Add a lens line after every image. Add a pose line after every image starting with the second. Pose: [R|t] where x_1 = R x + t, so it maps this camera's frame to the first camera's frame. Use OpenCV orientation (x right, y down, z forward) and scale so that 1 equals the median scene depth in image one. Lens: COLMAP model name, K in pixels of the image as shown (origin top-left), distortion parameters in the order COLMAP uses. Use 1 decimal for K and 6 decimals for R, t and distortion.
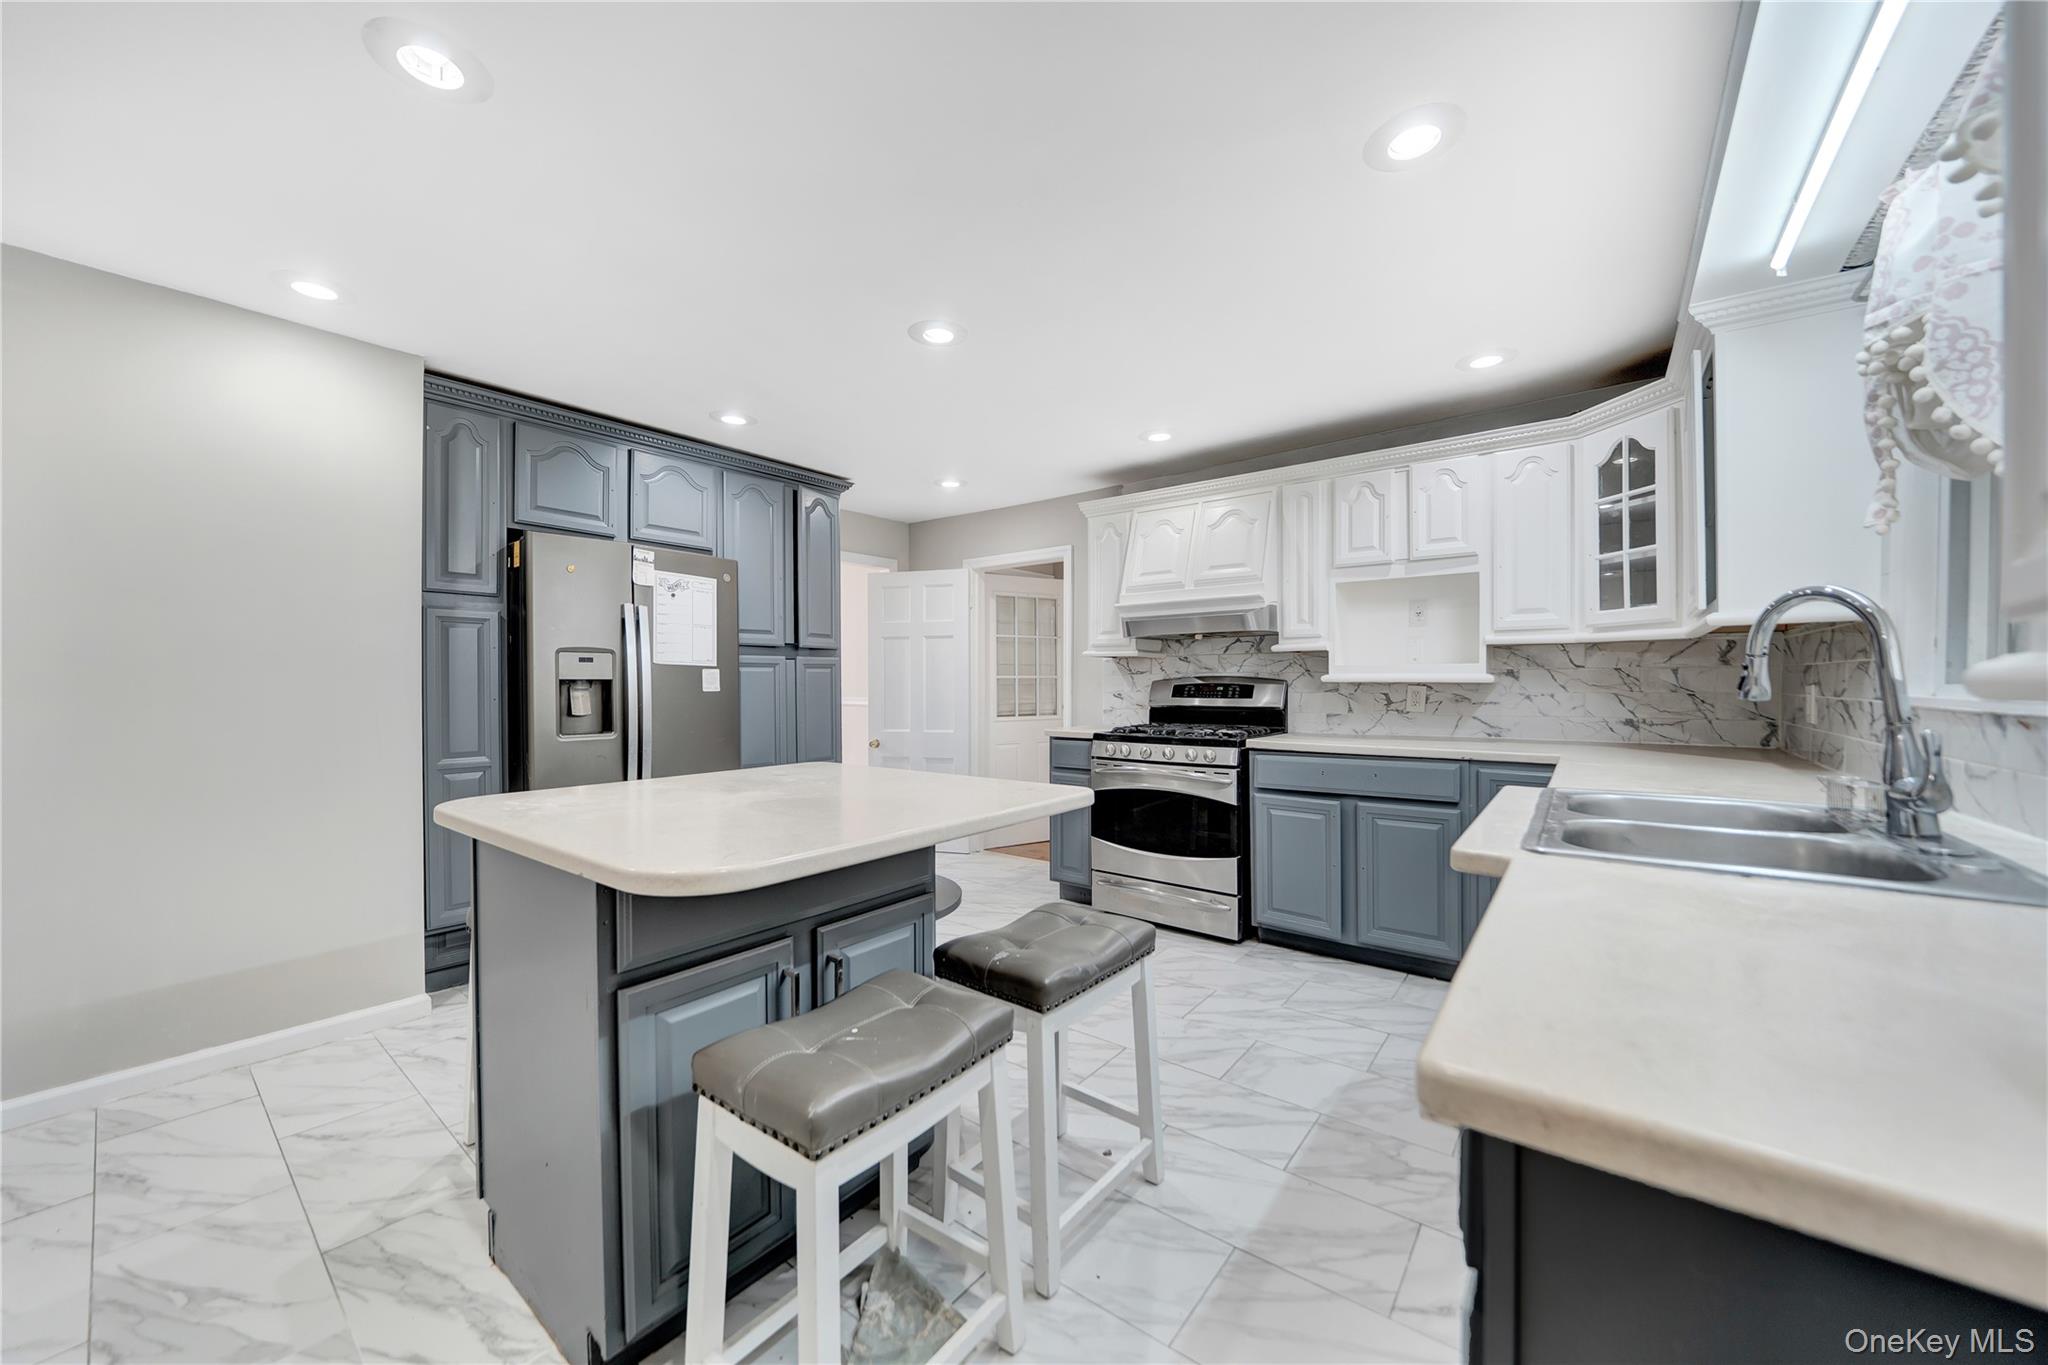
lens RADIAL K [[766.4, 0, 1024.0], [0, 766.4, 682.5], [0, 0, 1]] dist [-0.001439, -0.000150]
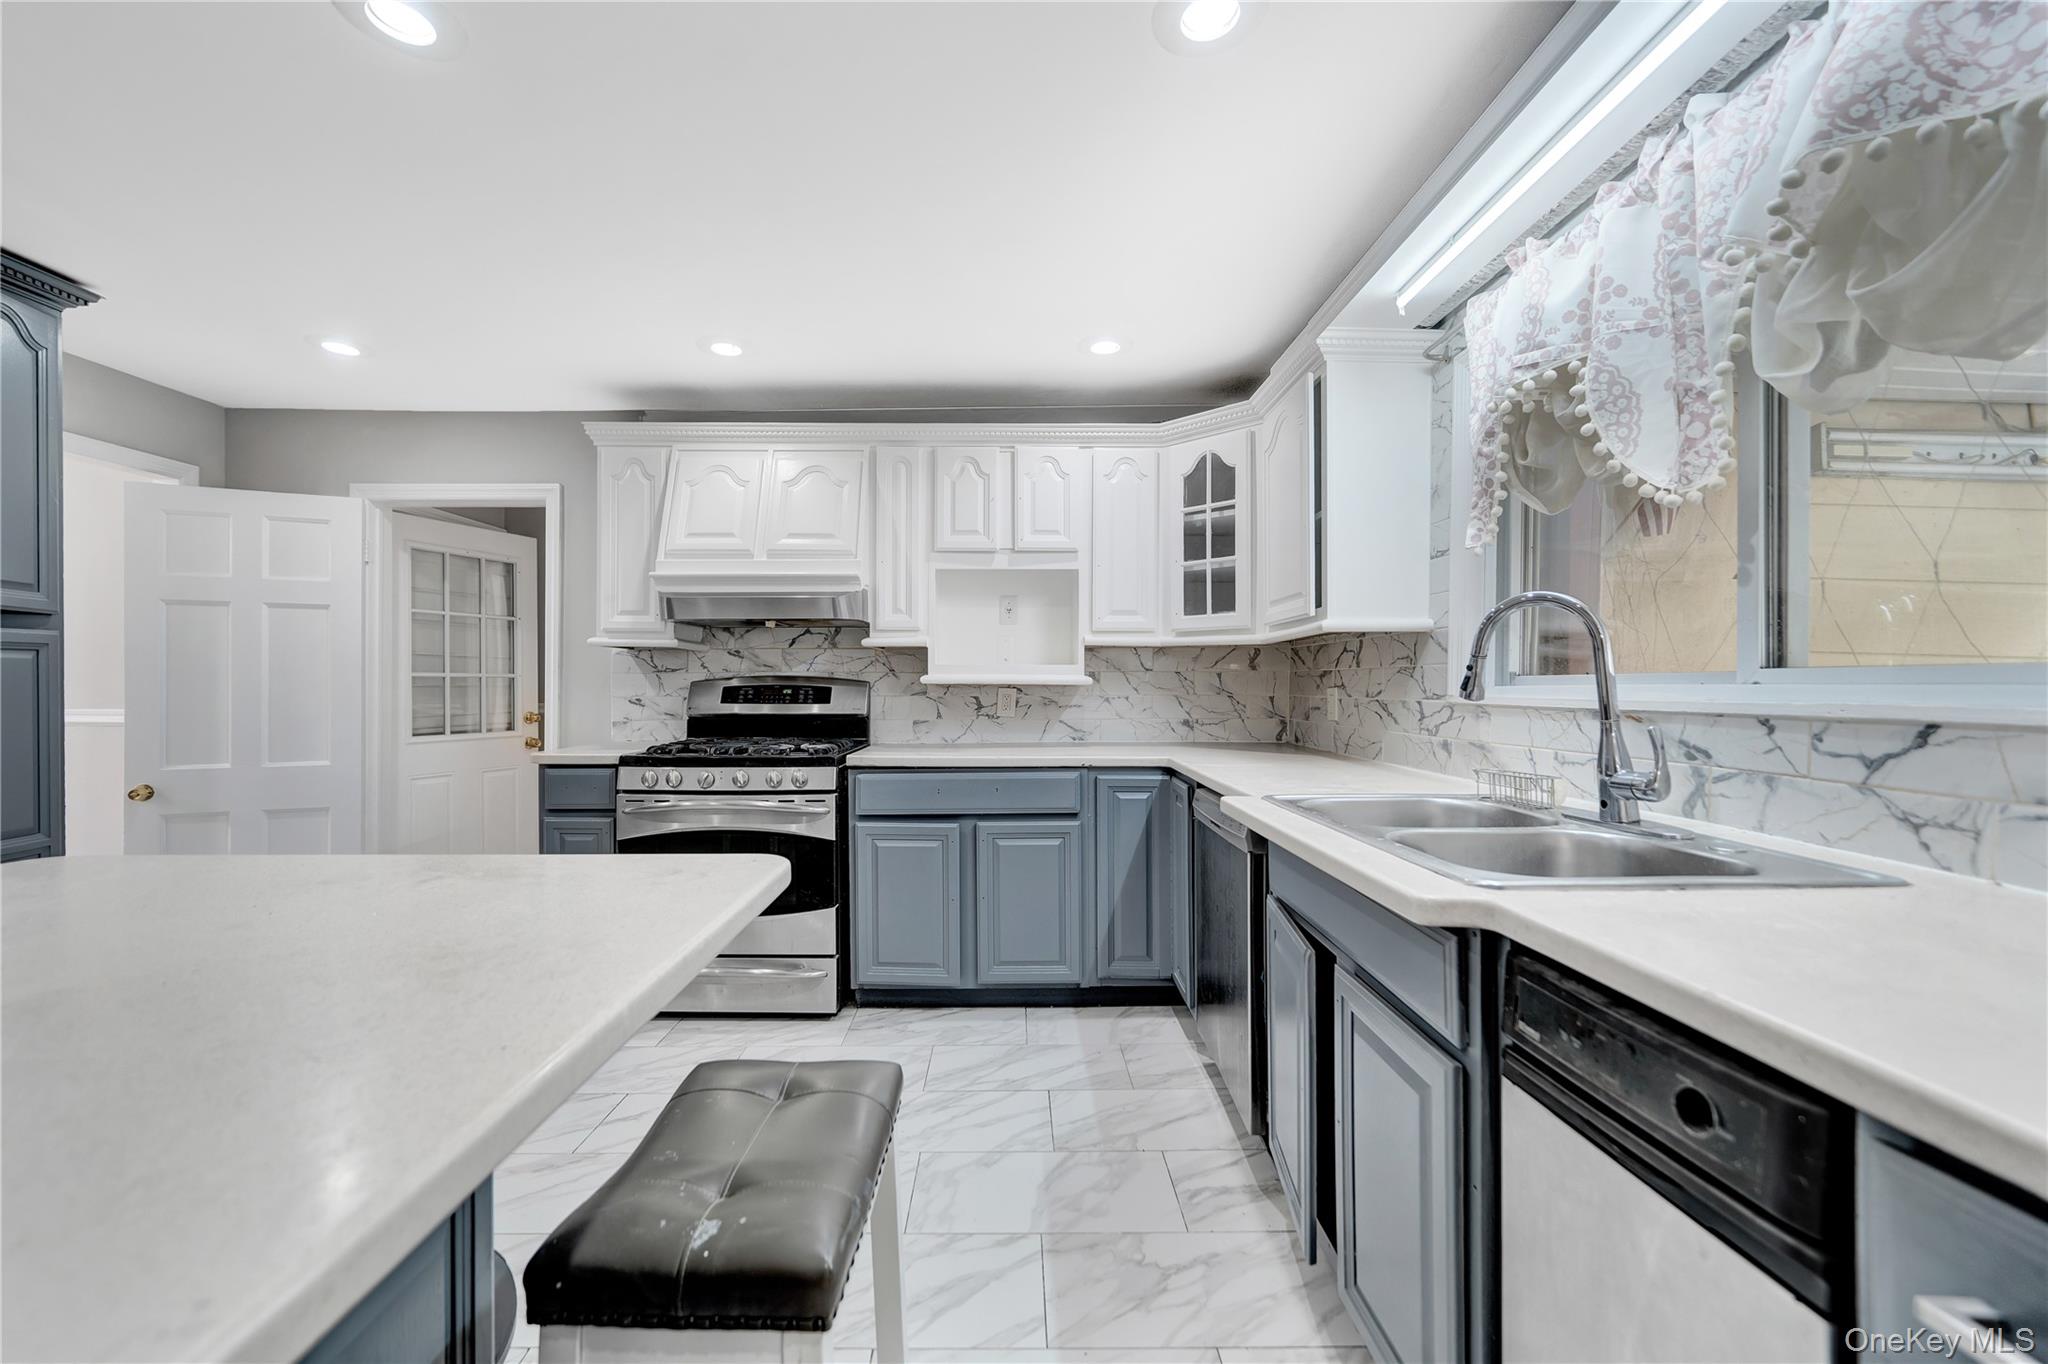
lens RADIAL K [[826.4, 0, 1020.7], [0, 826.4, 685.2], [0, 0, 1]] dist [0.000630, 0.000276]
pose [[0.788309, 0.004623, 0.615262, -0.092936], [-0.003424, 0.999989, -0.003127, 0.003731], [-0.615270, 0.000358, 0.788317, 0.214710]]
